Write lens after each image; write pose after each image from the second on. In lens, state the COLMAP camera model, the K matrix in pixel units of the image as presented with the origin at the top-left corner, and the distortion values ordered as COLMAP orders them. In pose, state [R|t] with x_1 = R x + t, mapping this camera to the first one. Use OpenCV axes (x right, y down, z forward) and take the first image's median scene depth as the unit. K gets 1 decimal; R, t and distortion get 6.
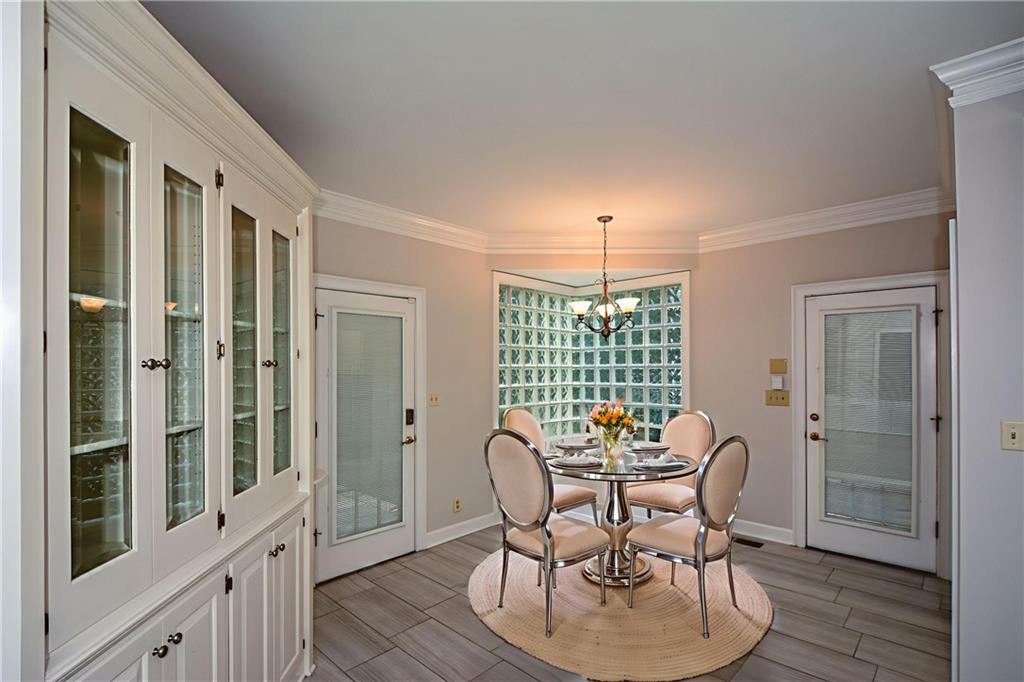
lens RADIAL K [[477.6, 0, 537.6], [0, 477.6, 362.6], [0, 0, 1]] dist [0.000260, 0.000046]
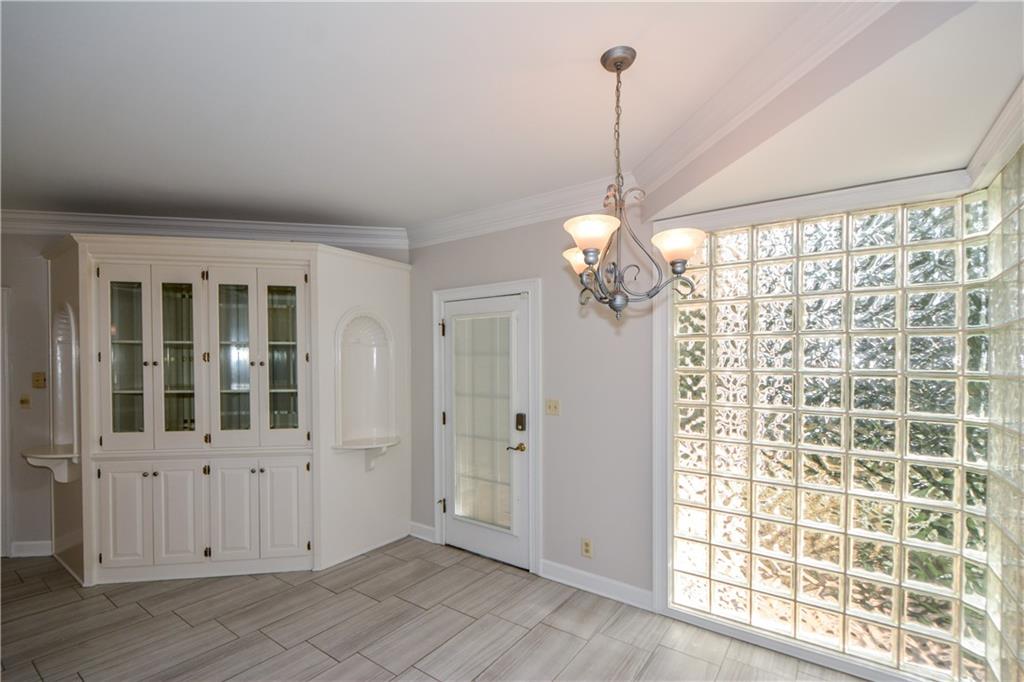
lens RADIAL K [[456.6, 0, 501.3], [0, 456.6, 366.6], [0, 0, 1]] dist [-0.000697, -0.000279]
pose [[0.094339, 0.011912, -0.995469, 0.612491], [-0.001358, 0.999929, 0.011837, -0.003920], [0.995539, 0.000235, 0.094348, 0.887924]]
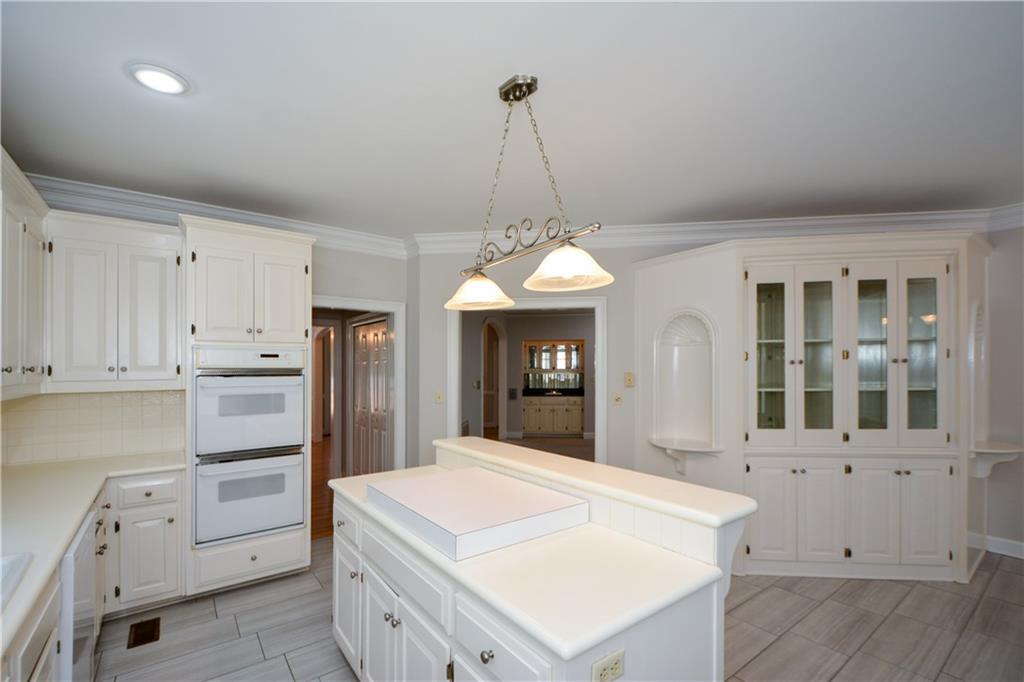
lens RADIAL K [[456.8, 0, 516.0], [0, 456.8, 371.3], [0, 0, 1]] dist [0.012558, -0.010171]
pose [[-0.179425, 0.012609, -0.983691, 0.652073], [0.014326, 0.999845, 0.010203, 0.002055], [0.983667, -0.012261, -0.179578, -0.017664]]
